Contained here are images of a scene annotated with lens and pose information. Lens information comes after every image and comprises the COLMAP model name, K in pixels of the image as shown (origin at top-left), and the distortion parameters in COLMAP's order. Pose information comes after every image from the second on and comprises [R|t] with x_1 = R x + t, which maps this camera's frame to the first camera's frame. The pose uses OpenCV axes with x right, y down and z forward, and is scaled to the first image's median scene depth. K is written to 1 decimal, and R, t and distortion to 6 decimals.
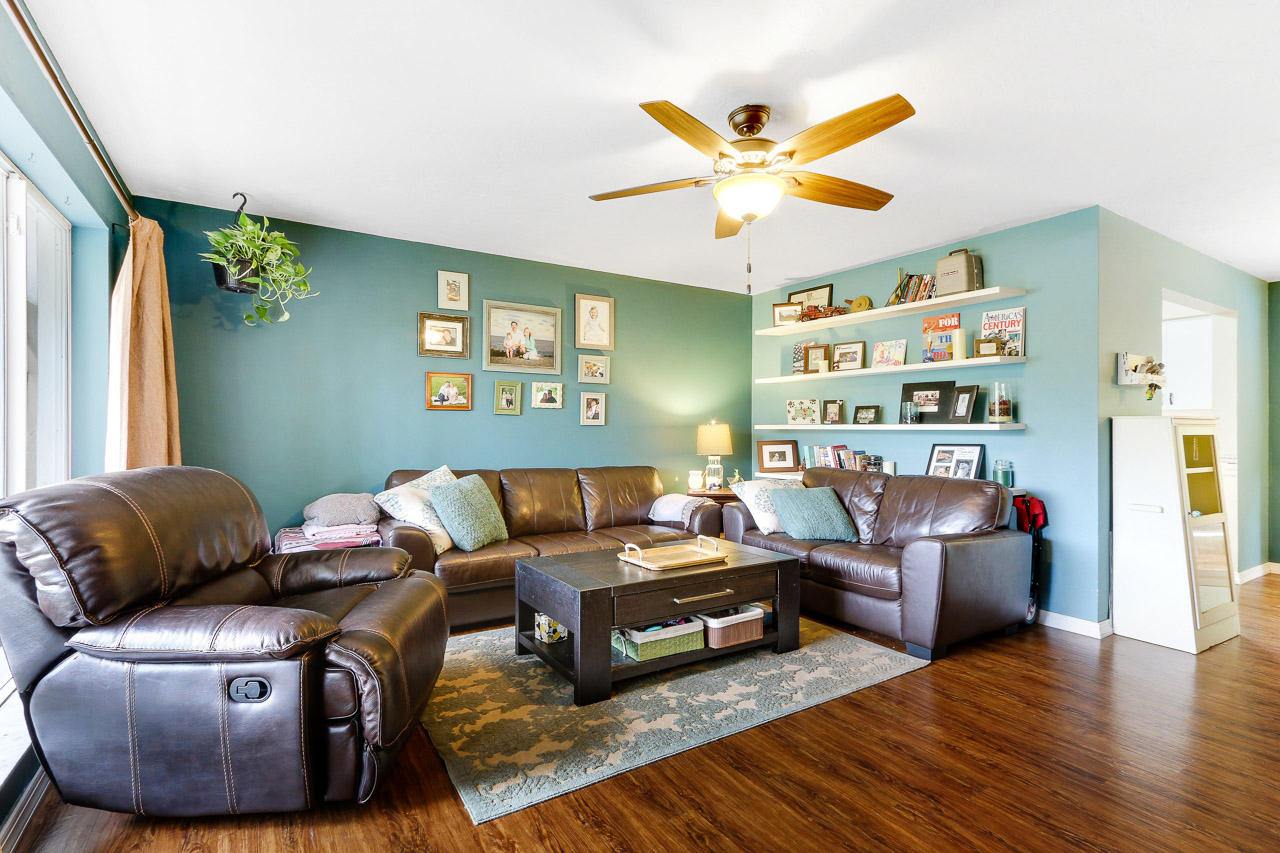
lens RADIAL K [[612.8, 0, 635.1], [0, 612.8, 427.8], [0, 0, 1]] dist [-0.001449, -0.000343]
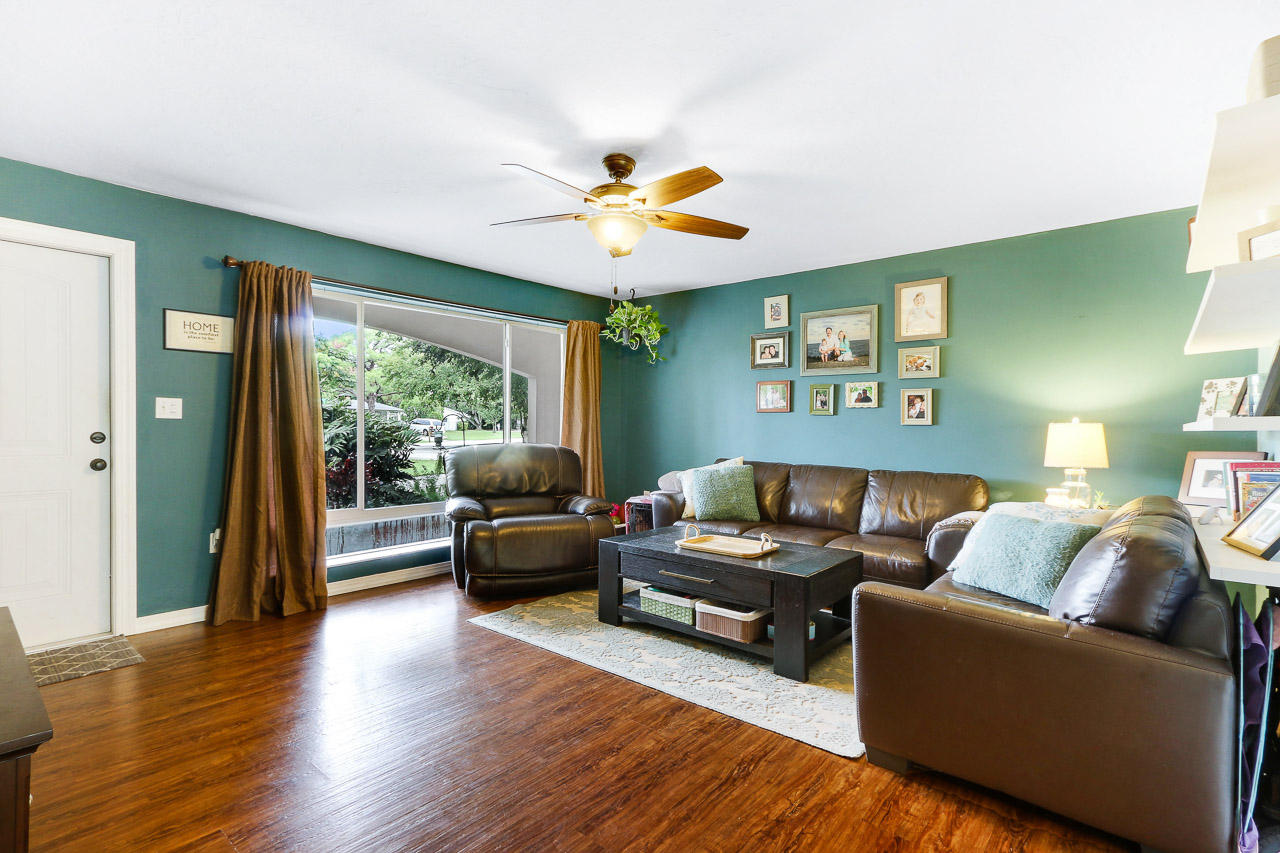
lens RADIAL K [[612.8, 0, 630.8], [0, 612.8, 427.9], [0, 0, 1]] dist [-0.001449, -0.000343]
pose [[0.296226, 0.001602, -0.955117, 0.728046], [-0.009516, 0.999954, -0.001274, 0.005628], [0.955071, 0.009466, 0.296227, 0.366860]]
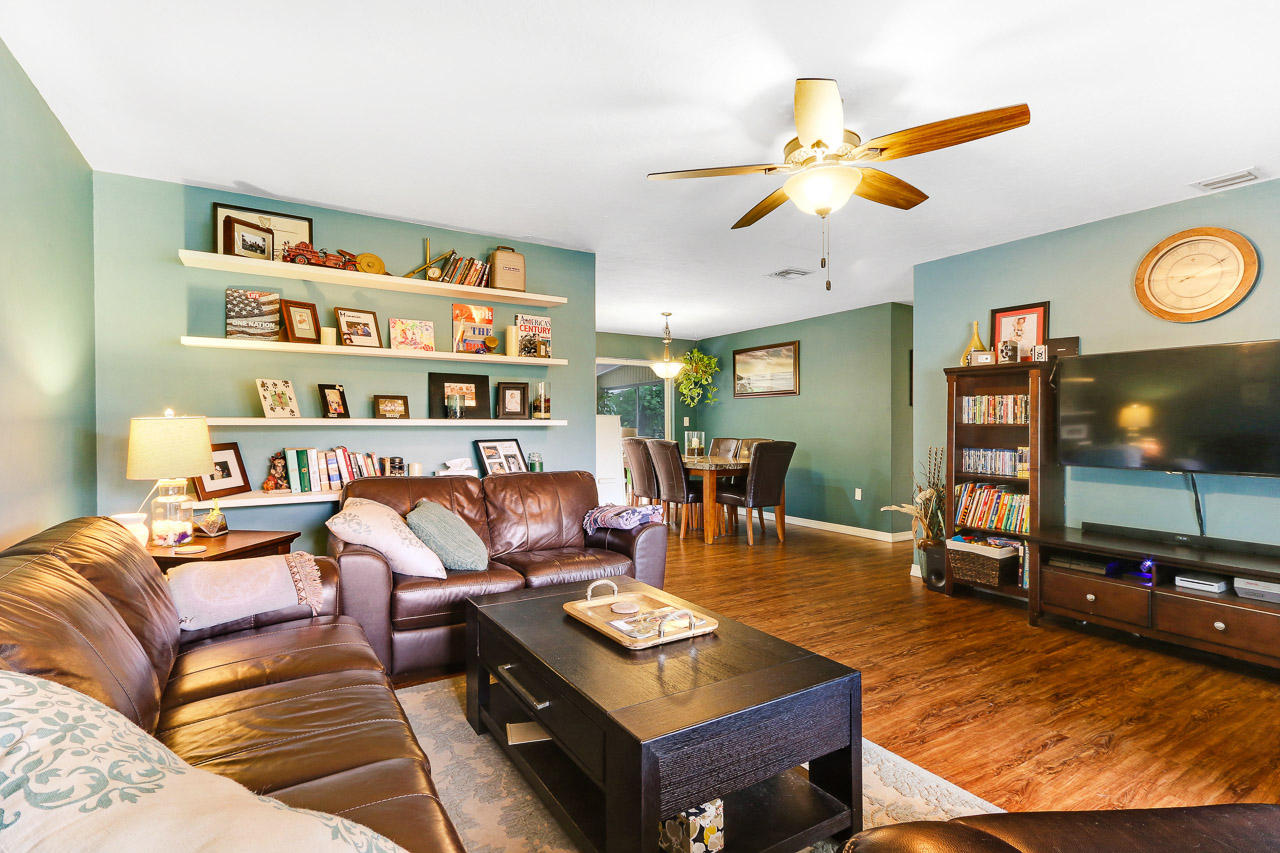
lens RADIAL K [[612.8, 0, 633.5], [0, 612.8, 417.9], [0, 0, 1]] dist [-0.001449, -0.000343]
pose [[0.009397, 0.008547, 0.999919, -0.427611], [-0.000659, 0.999963, -0.008541, -0.000429], [-0.999956, -0.000578, 0.009403, 0.701624]]
